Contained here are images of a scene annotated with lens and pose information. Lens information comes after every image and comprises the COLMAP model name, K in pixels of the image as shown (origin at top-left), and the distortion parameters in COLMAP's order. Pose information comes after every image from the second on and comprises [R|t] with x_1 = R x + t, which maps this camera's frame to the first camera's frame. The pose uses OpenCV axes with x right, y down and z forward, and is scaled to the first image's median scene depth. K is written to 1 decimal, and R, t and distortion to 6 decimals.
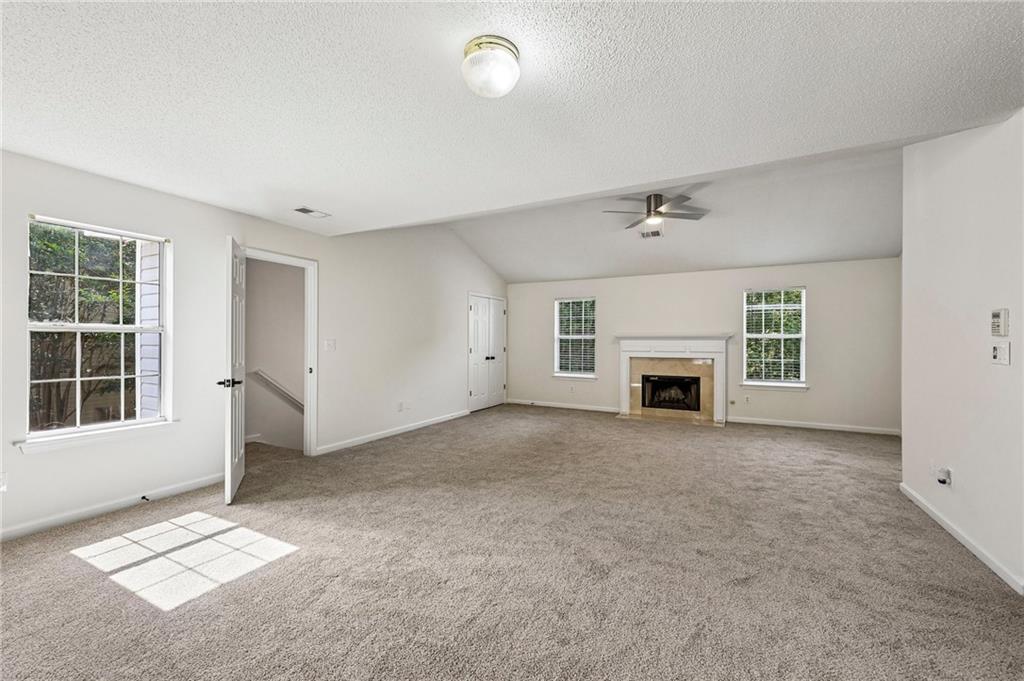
lens RADIAL K [[412.8, 0, 513.2], [0, 412.8, 340.3], [0, 0, 1]] dist [-0.003847, -0.000190]
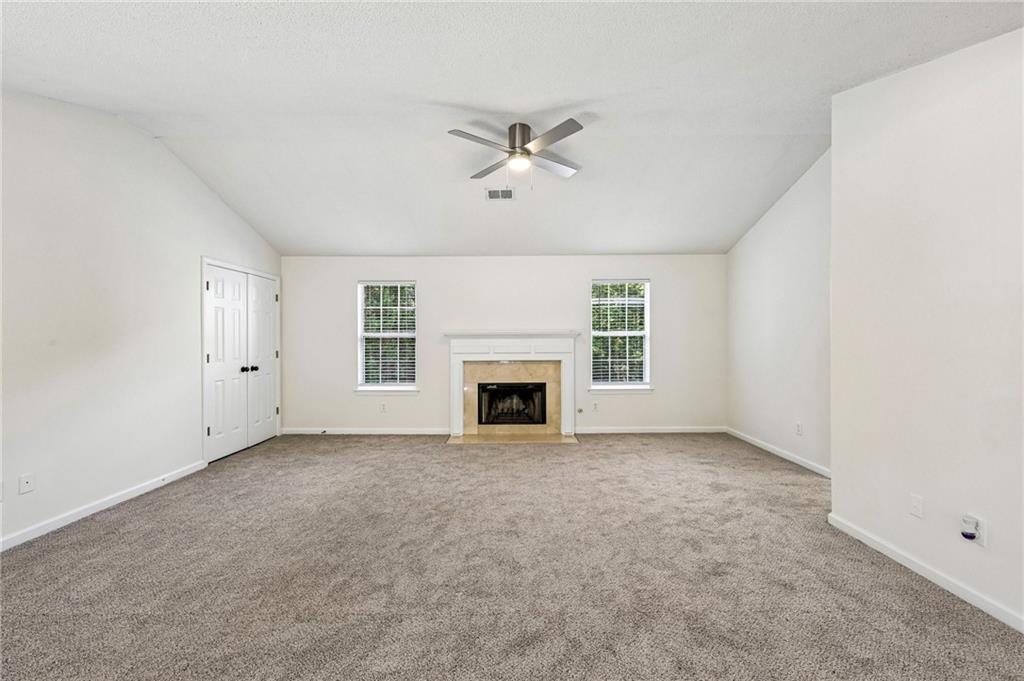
lens RADIAL K [[412.8, 0, 513.2], [0, 412.8, 340.3], [0, 0, 1]] dist [-0.003847, -0.000190]
pose [[0.886696, -0.007209, 0.462297, 0.012118], [0.006527, 0.999974, 0.003075, 0.000426], [-0.462307, 0.000291, 0.886720, 0.304259]]
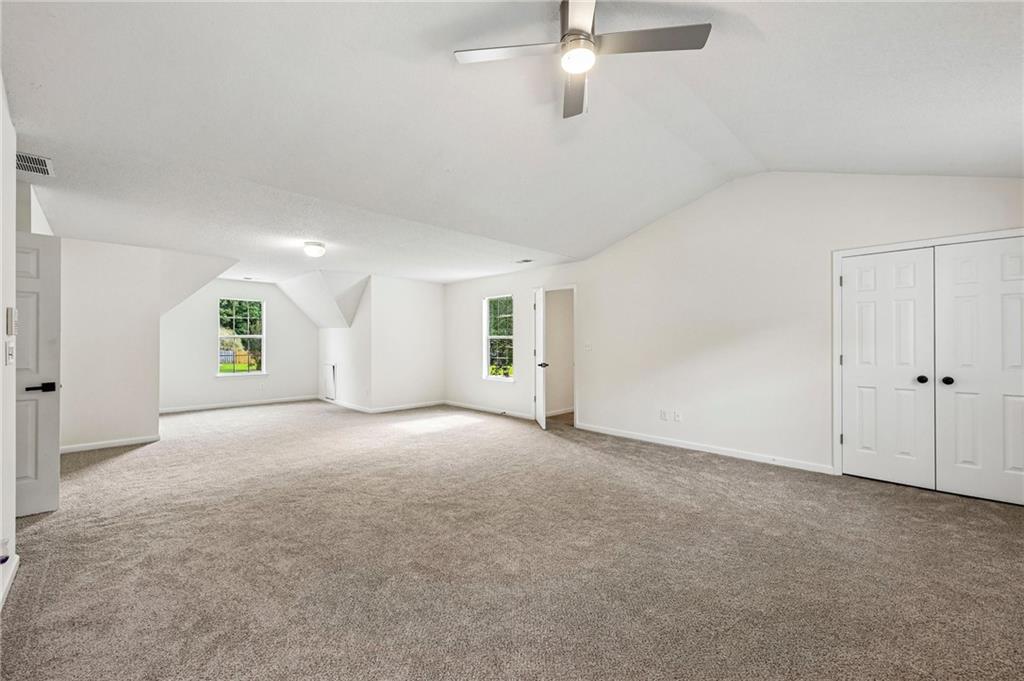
lens RADIAL K [[412.8, 0, 513.2], [0, 412.8, 340.3], [0, 0, 1]] dist [-0.003847, -0.000190]
pose [[-0.290826, -0.006275, -0.956755, 0.585465], [0.002928, 0.999968, -0.007448, 0.002805], [0.956772, -0.004967, -0.290798, 0.808174]]
